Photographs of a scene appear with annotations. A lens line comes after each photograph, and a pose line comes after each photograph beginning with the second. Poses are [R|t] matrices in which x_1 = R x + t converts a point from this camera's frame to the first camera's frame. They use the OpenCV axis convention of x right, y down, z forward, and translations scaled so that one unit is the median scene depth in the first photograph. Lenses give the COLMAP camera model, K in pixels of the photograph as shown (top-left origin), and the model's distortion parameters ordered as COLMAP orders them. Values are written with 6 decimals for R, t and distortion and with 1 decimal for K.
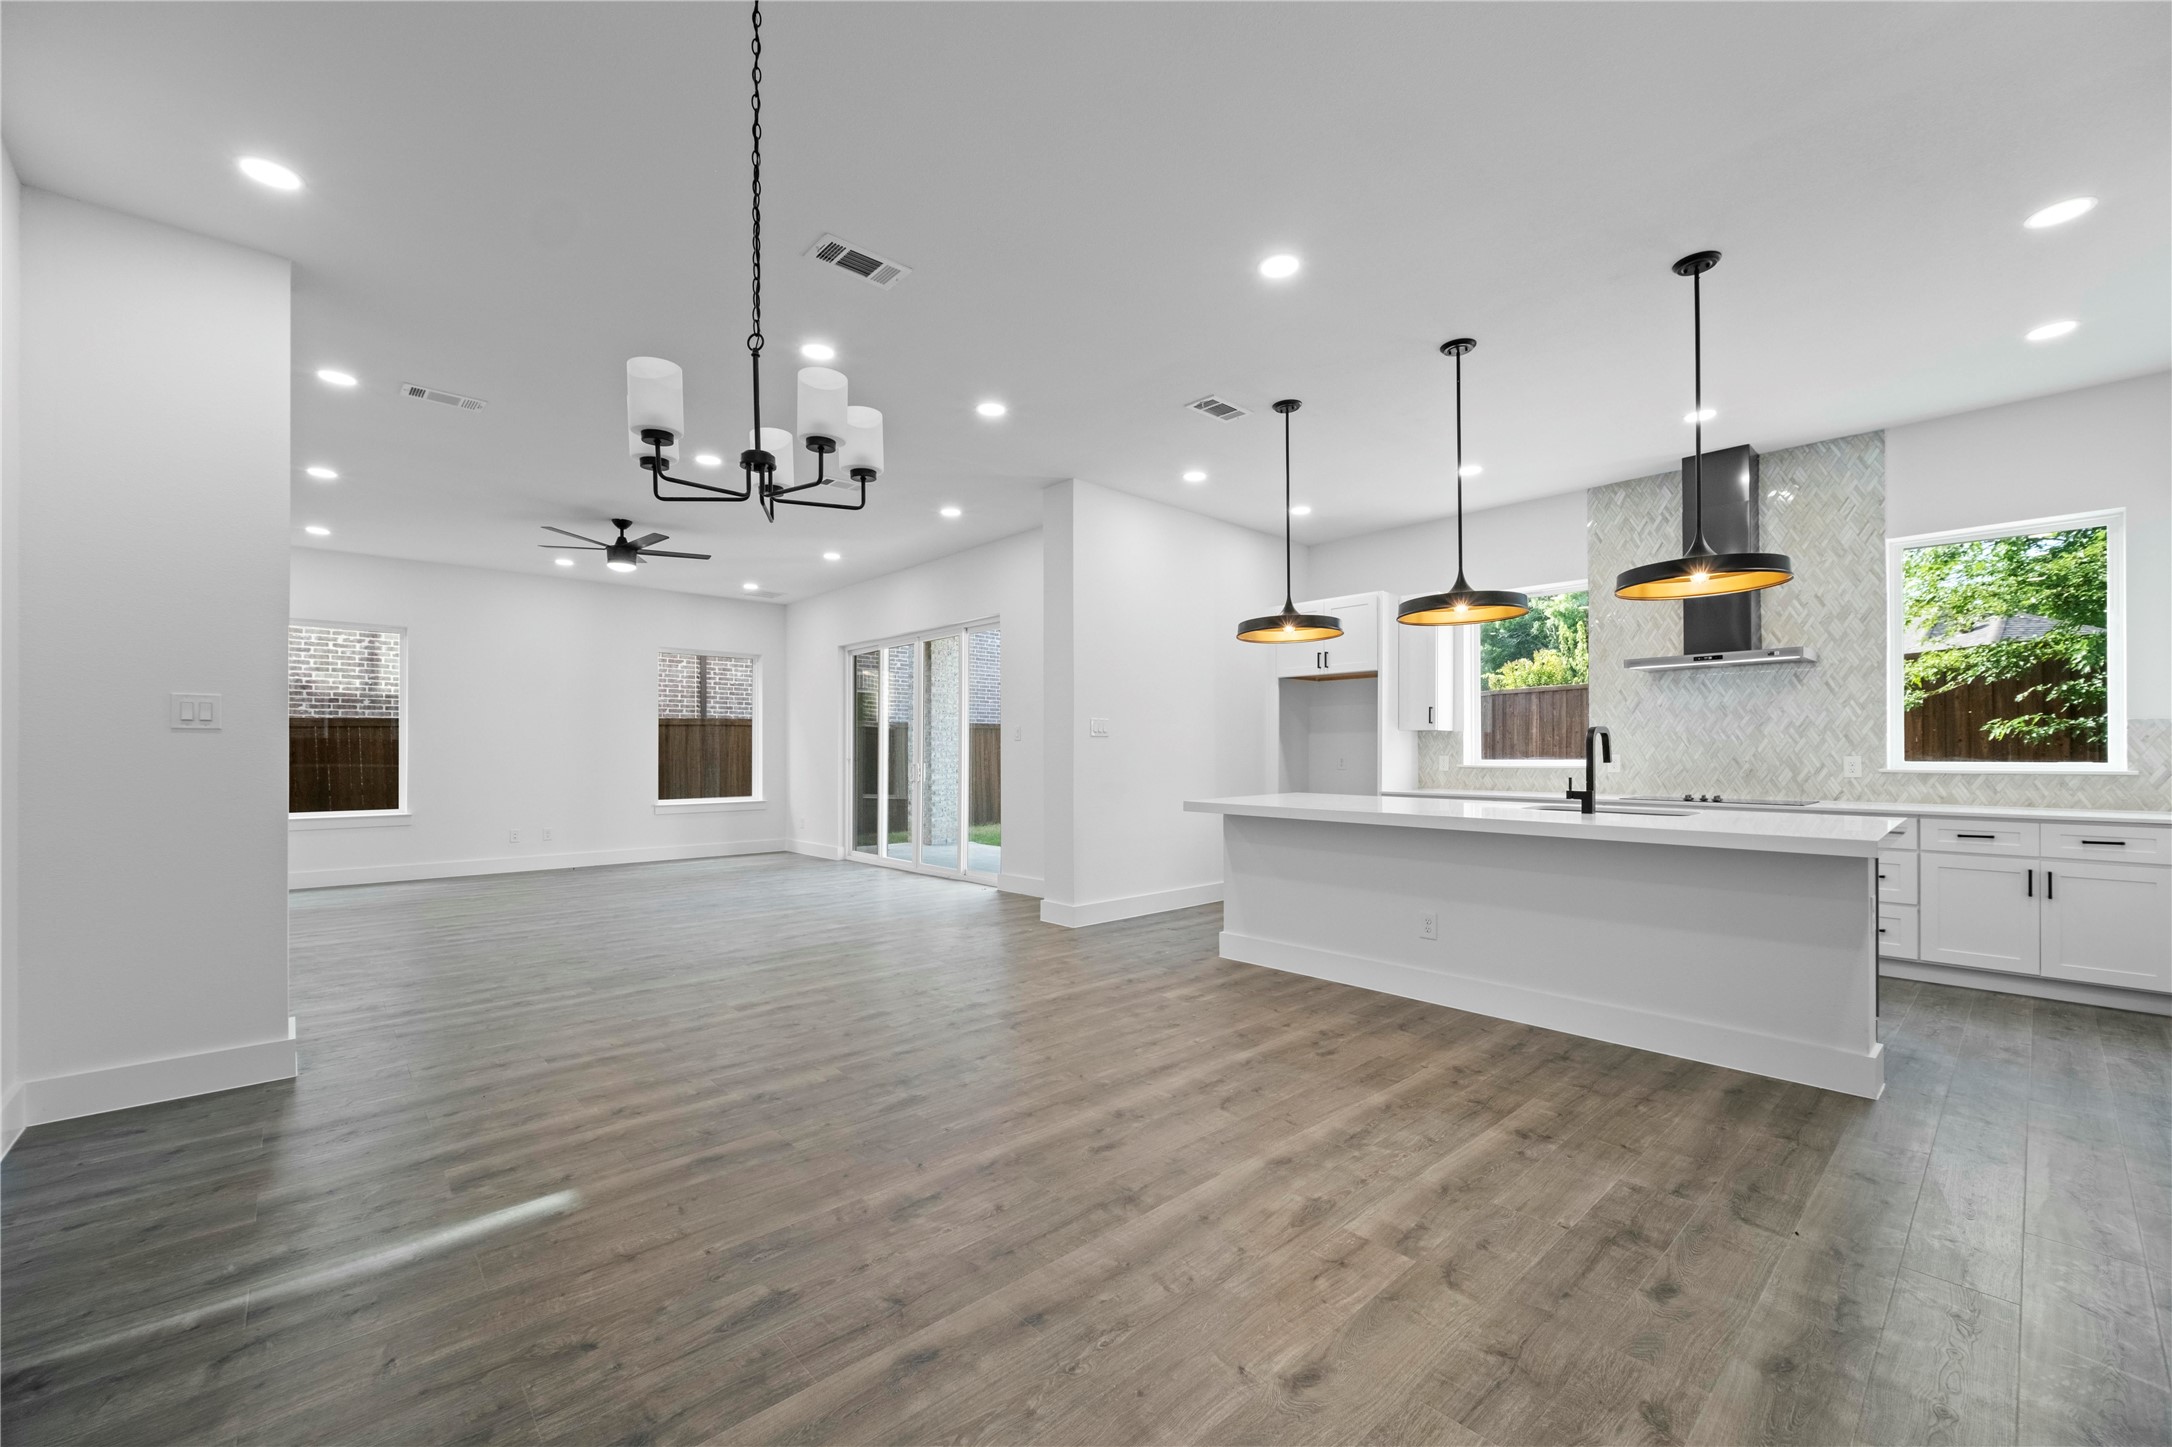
lens RADIAL K [[854.0, 0, 1083.2], [0, 854.0, 738.7], [0, 0, 1]] dist [-0.001714, 0.000380]
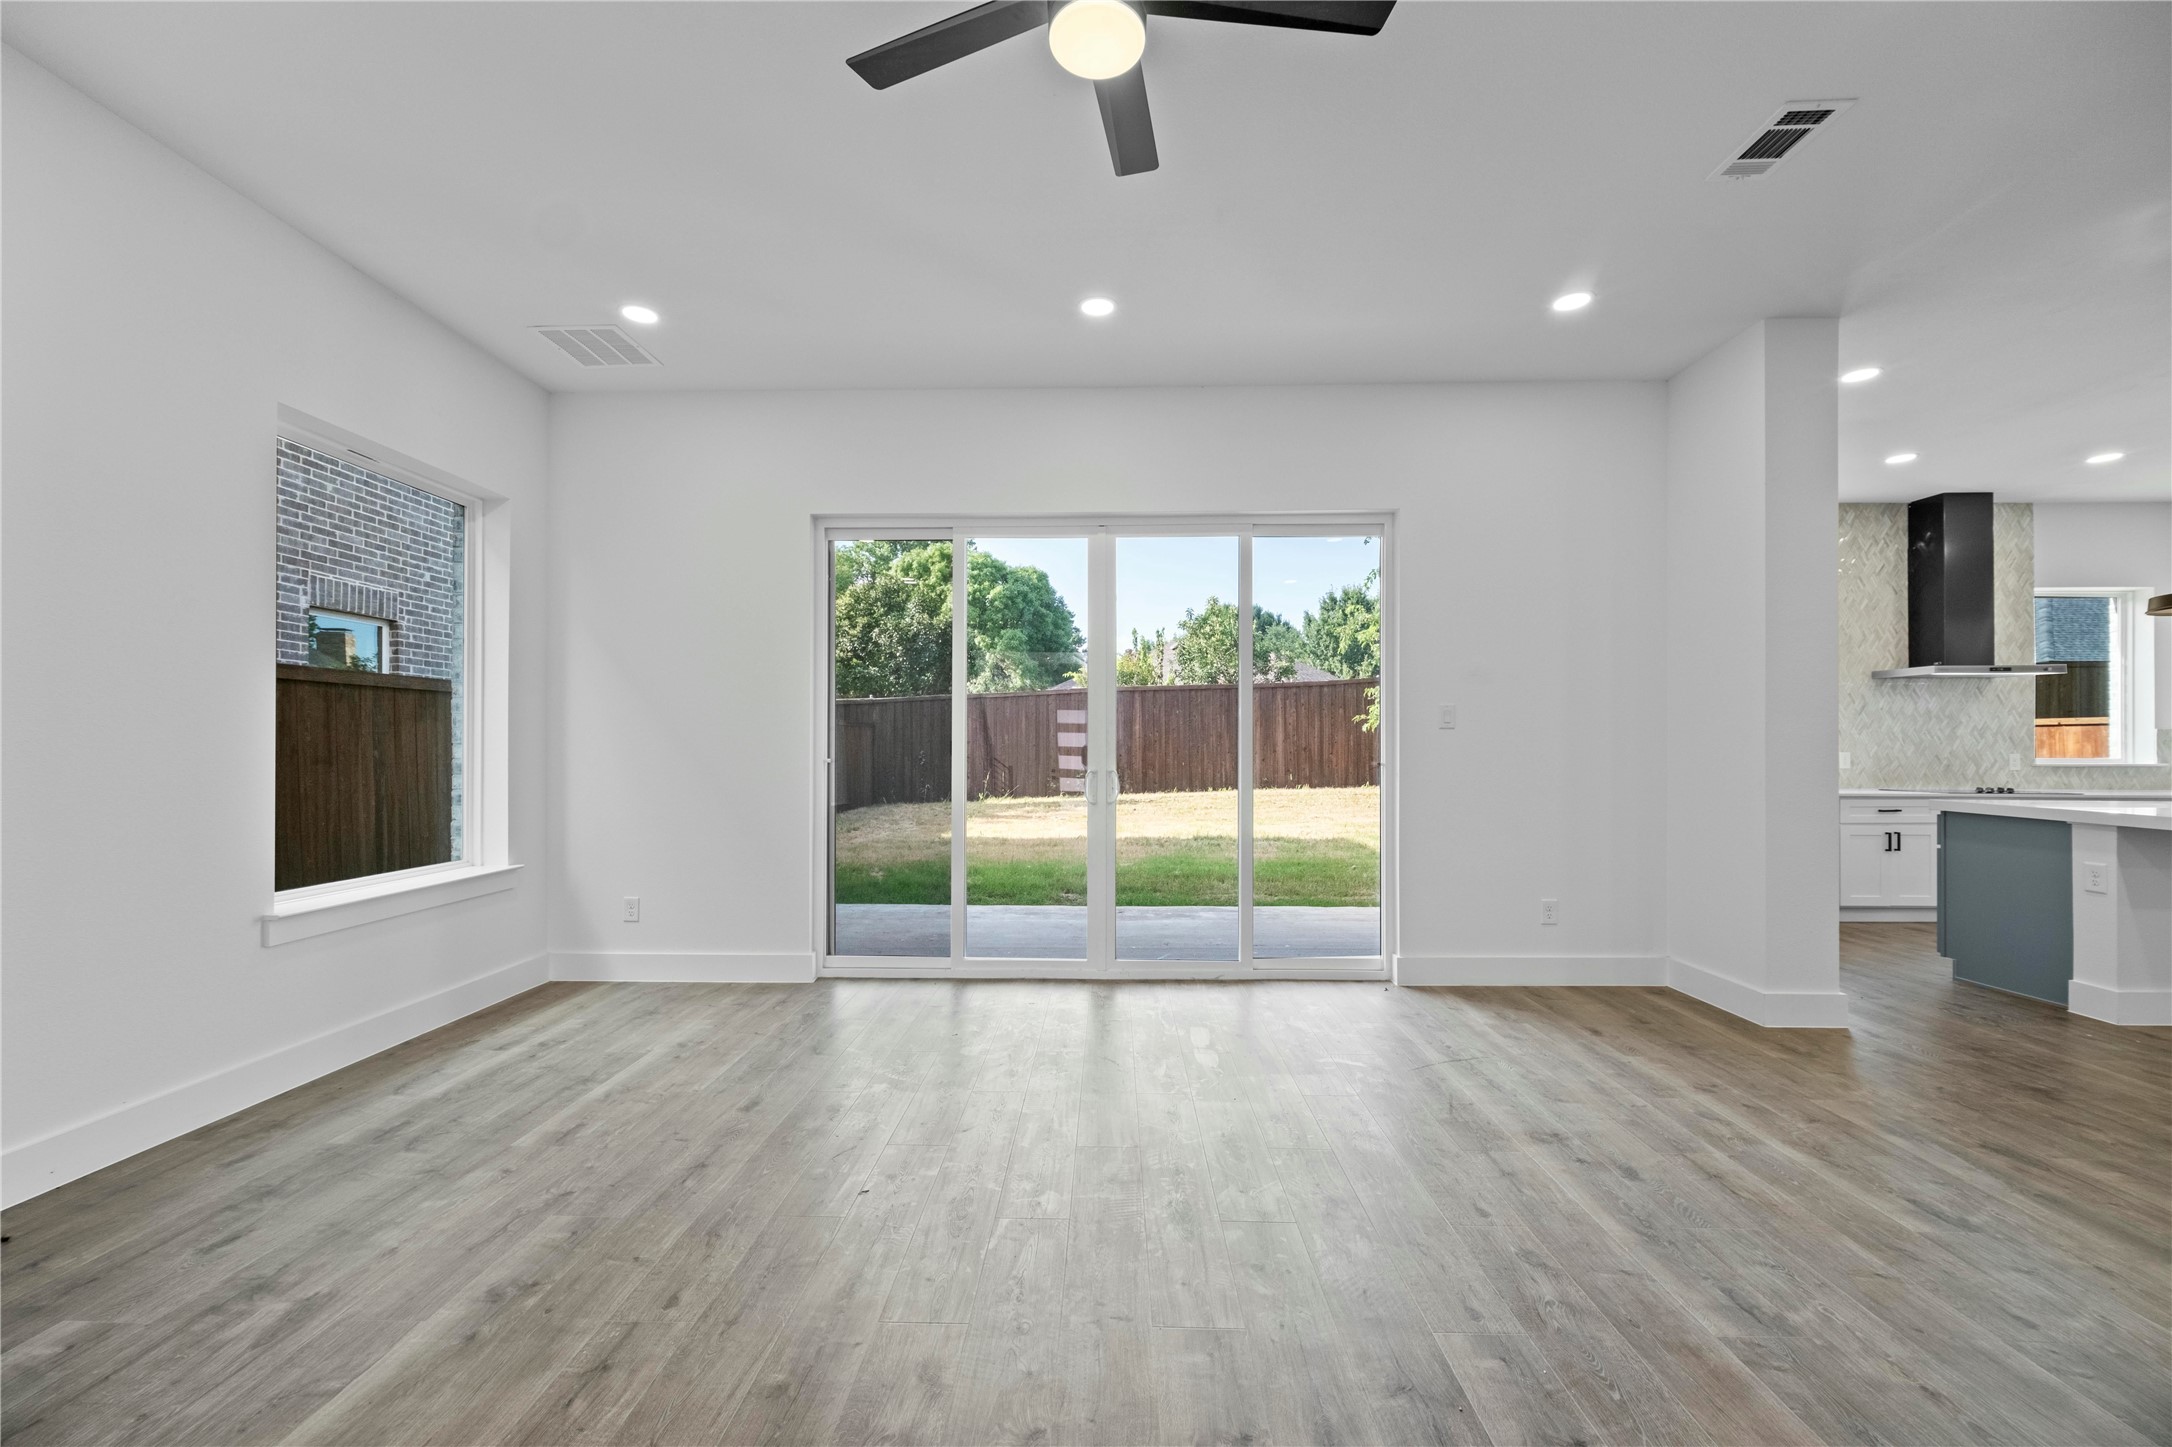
lens RADIAL K [[854.0, 0, 1089.3], [0, 854.0, 736.8], [0, 0, 1]] dist [-0.001714, 0.000380]
pose [[0.699157, 0.013268, 0.714845, -0.869985], [-0.016074, 0.999867, -0.002837, 0.018624], [-0.714788, -0.009507, 0.699277, 0.973280]]
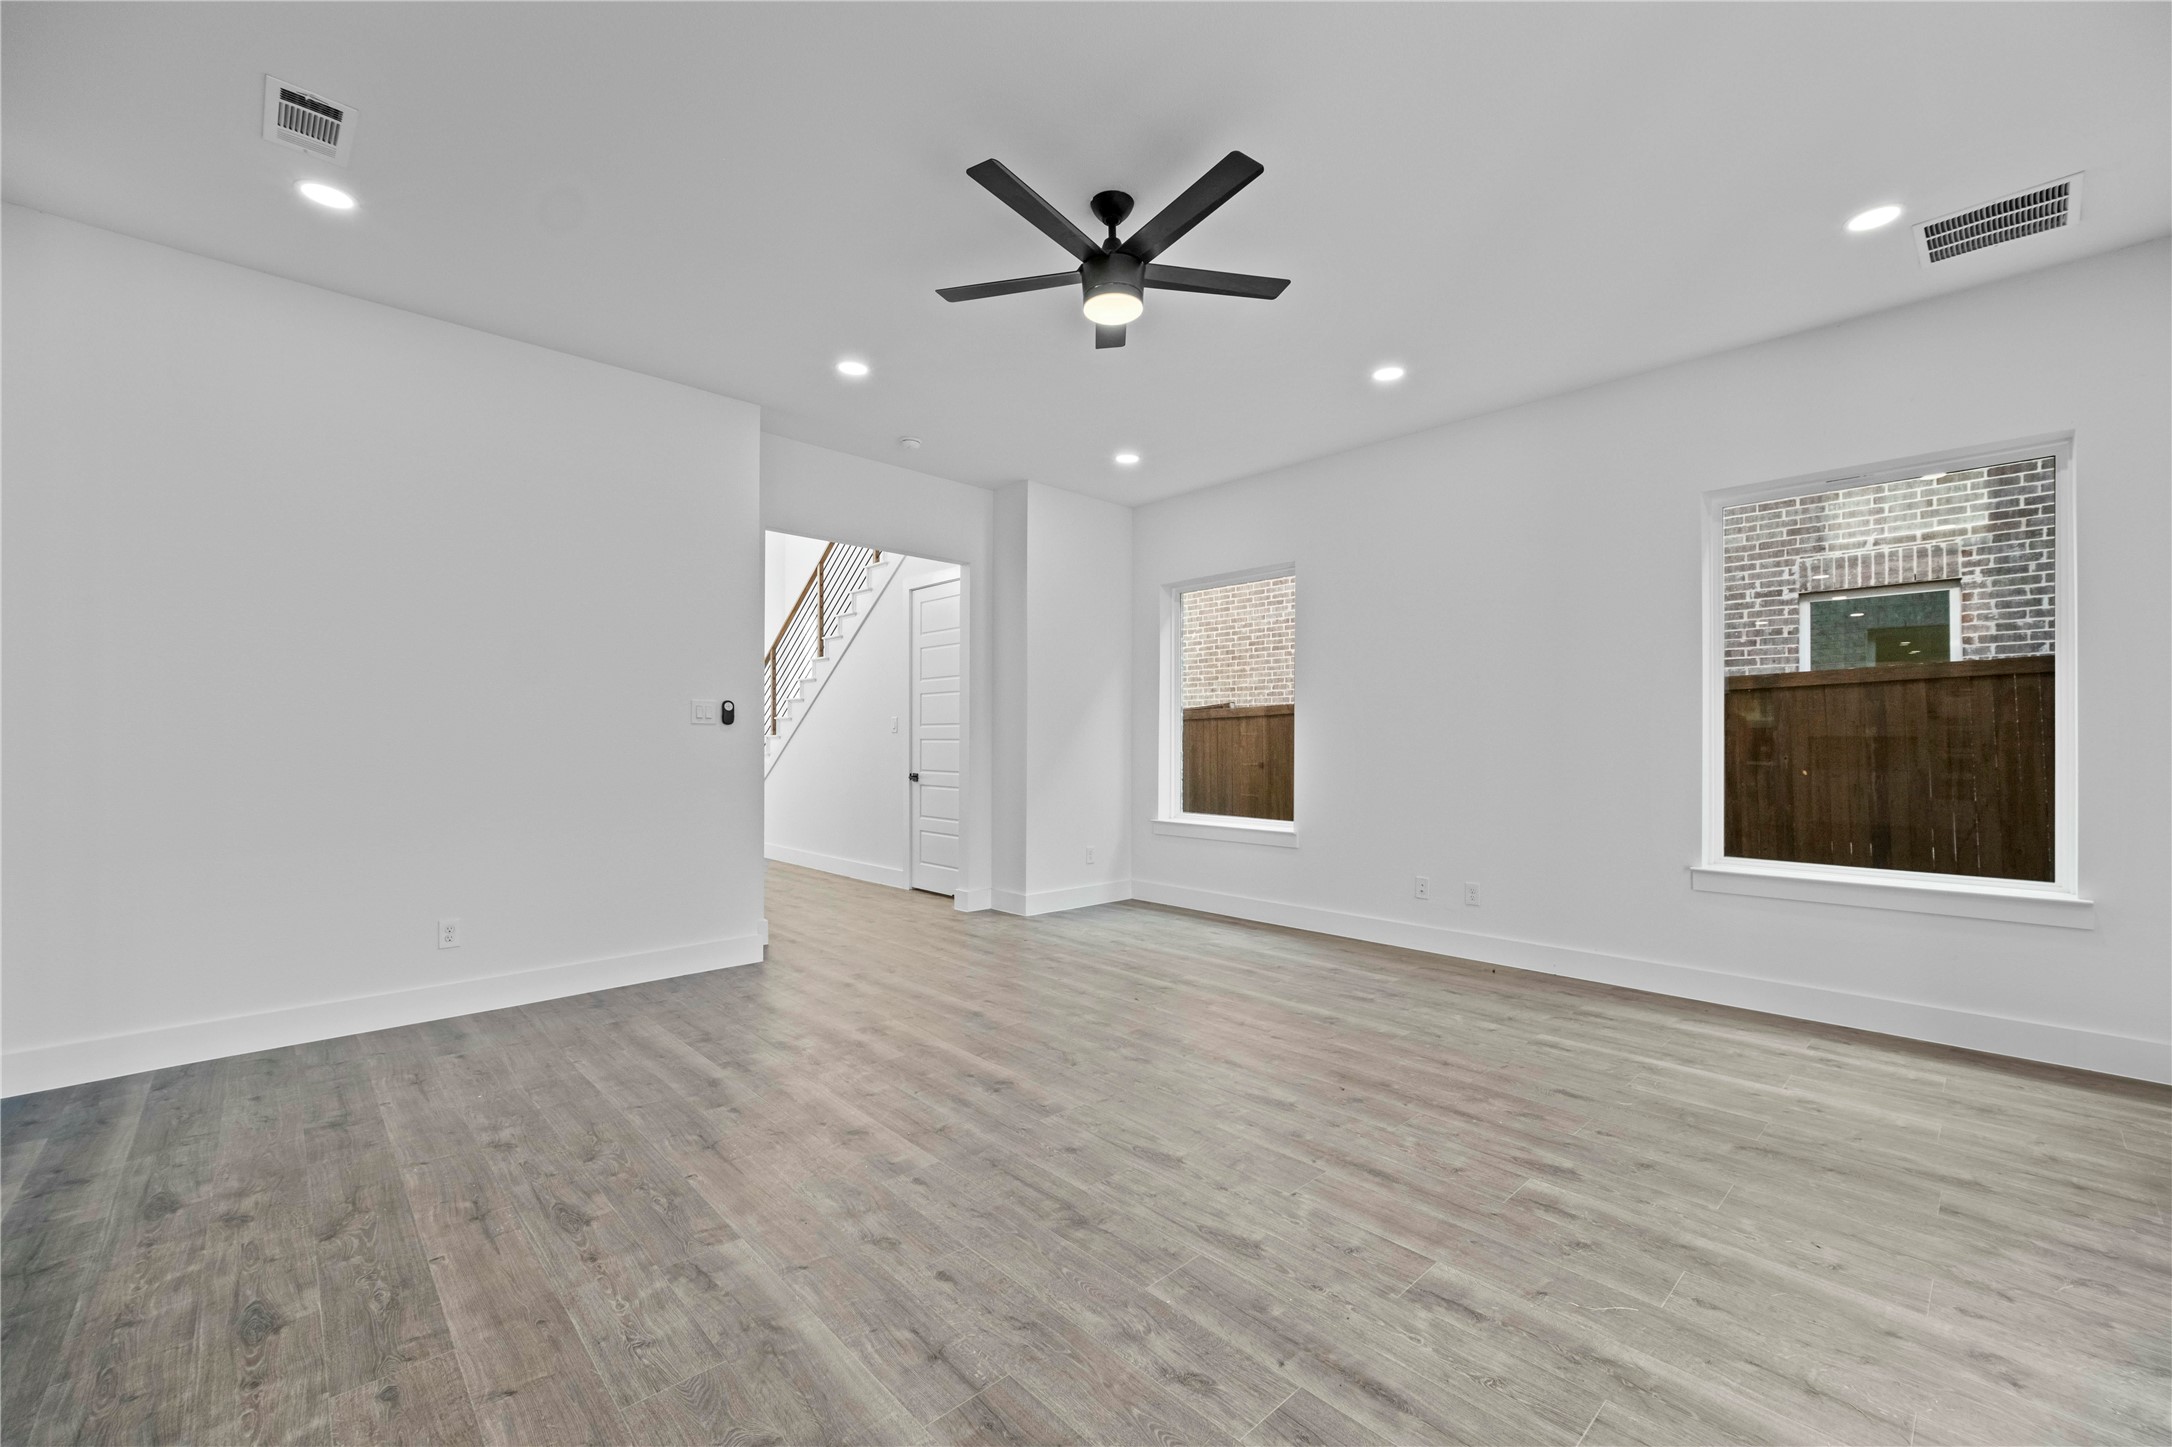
lens RADIAL K [[854.0, 0, 1093.6], [0, 854.0, 737.6], [0, 0, 1]] dist [-0.001714, 0.000380]
pose [[0.025578, -0.003741, -0.999666, -0.148308], [0.014425, 0.999890, -0.003372, 0.017953], [0.999569, -0.014334, 0.025629, 1.161907]]
